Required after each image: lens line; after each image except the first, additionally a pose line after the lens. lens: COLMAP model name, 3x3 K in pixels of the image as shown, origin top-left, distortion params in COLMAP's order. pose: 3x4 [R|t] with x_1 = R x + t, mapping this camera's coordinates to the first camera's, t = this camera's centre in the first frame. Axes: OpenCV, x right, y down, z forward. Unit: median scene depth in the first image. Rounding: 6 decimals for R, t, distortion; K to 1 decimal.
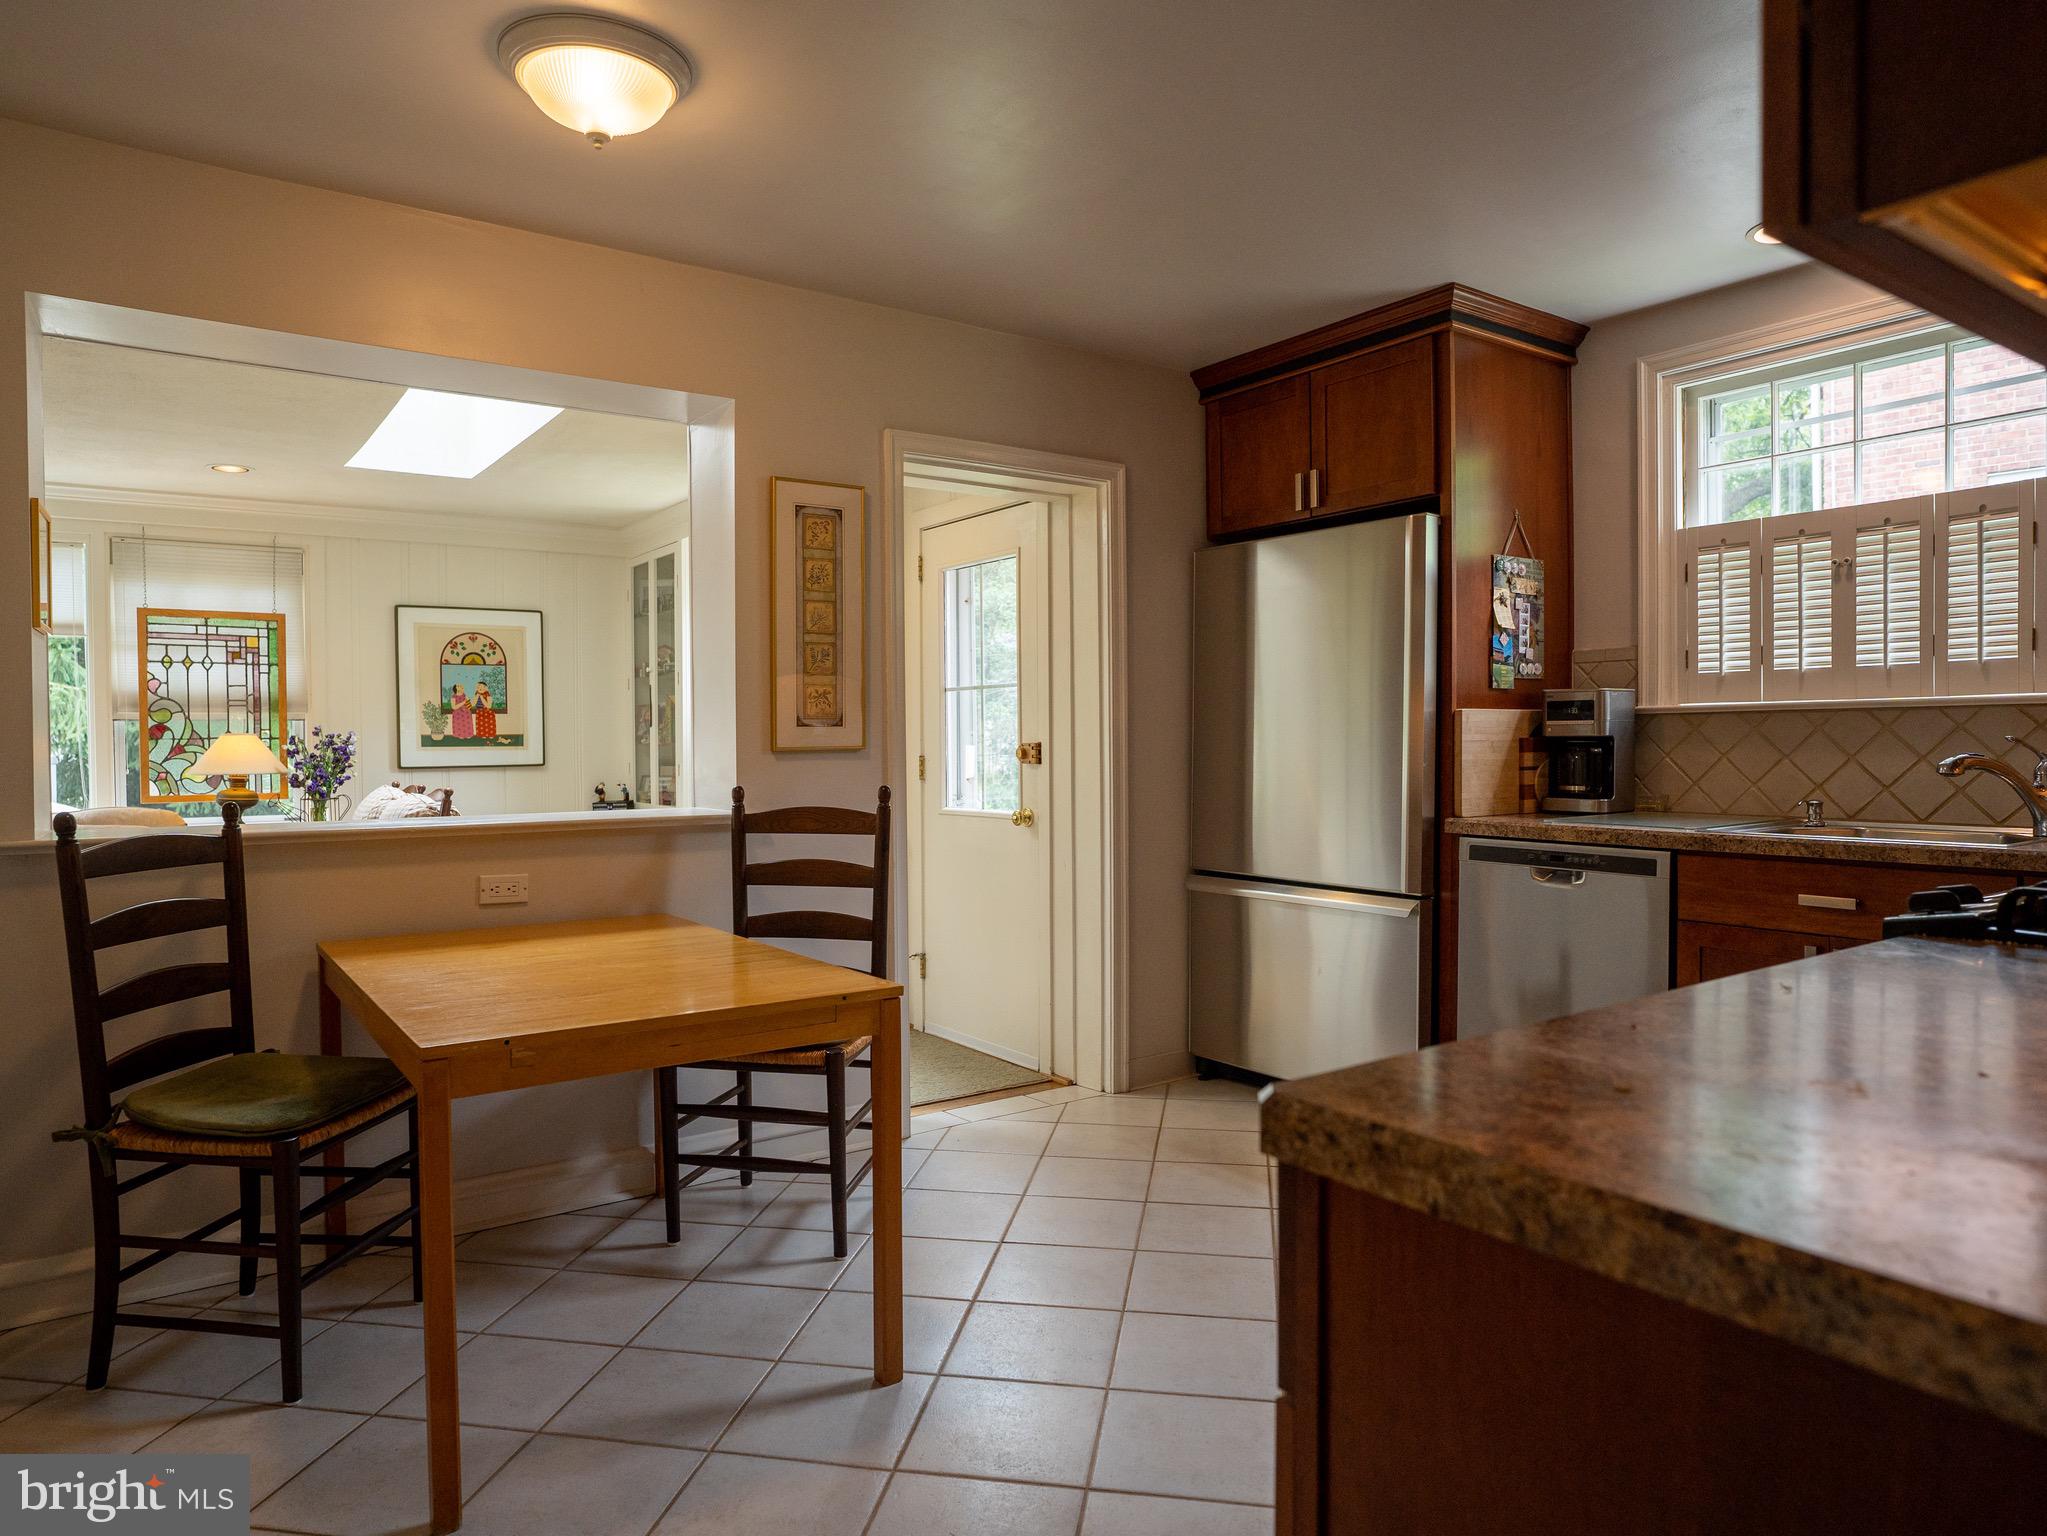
lens RADIAL K [[1280.1, 0, 1023.5], [0, 1280.1, 768.0], [0, 0, 1]] dist [-0.053358, 0.039523]
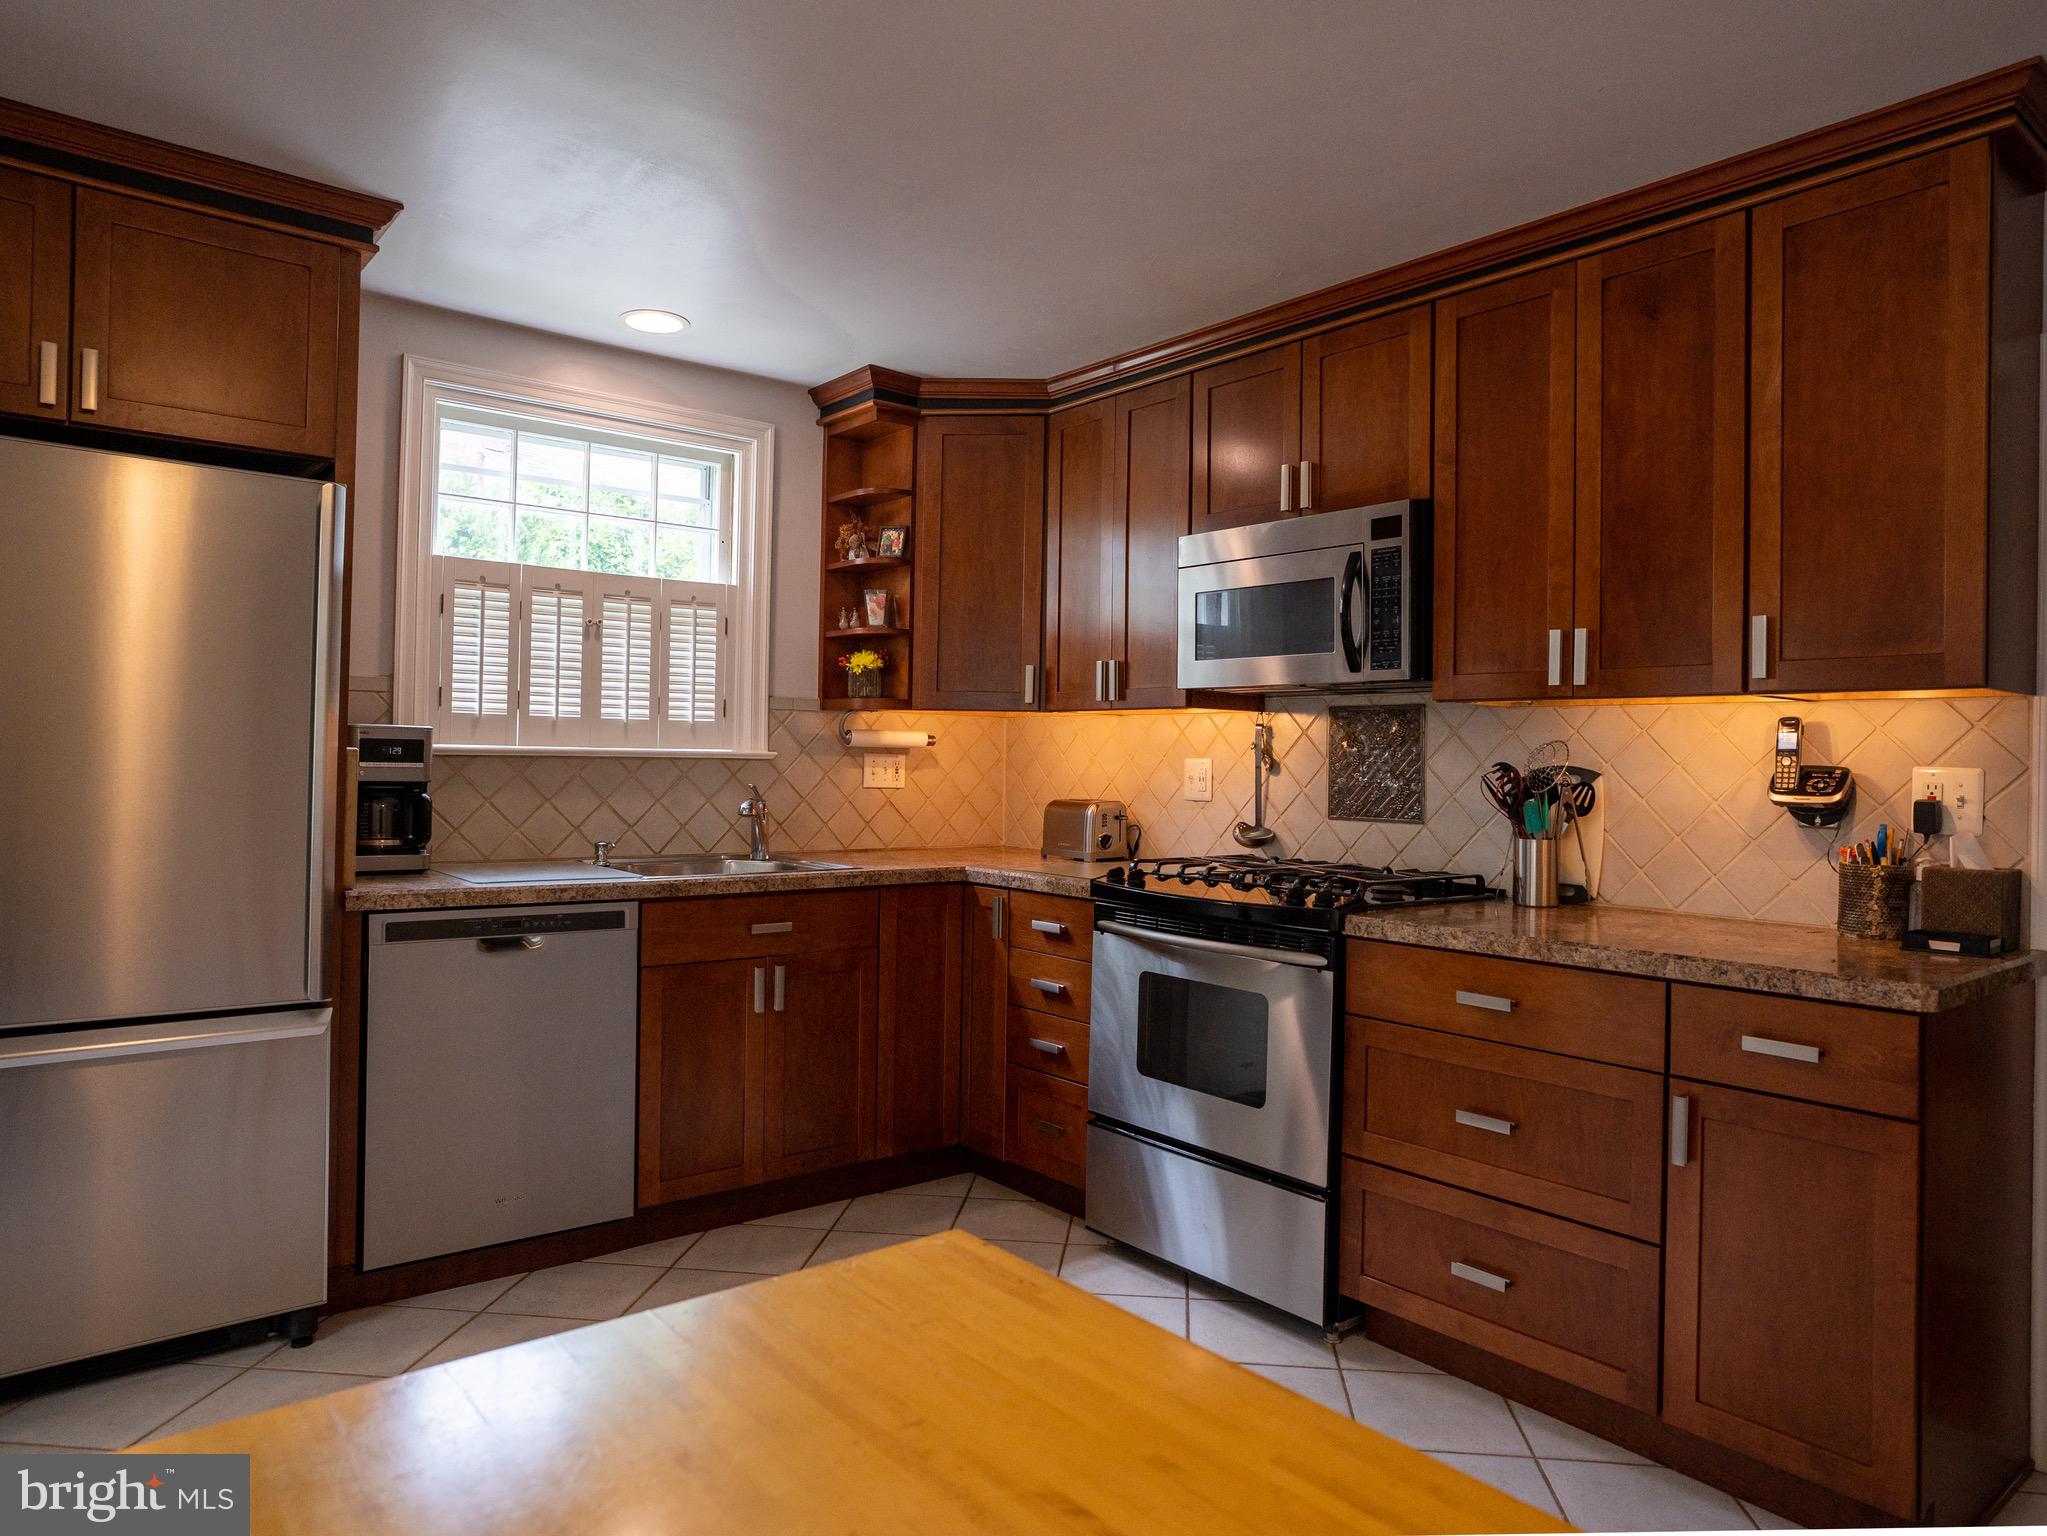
lens RADIAL K [[1280.1, 0, 1023.5], [0, 1280.1, 768.0], [0, 0, 1]] dist [-0.053358, 0.039523]
pose [[-0.060156, 0.001151, 0.998188, -0.455899], [0.002384, 0.999997, -0.001009, -0.033578], [-0.998186, 0.002319, -0.060159, 0.668445]]
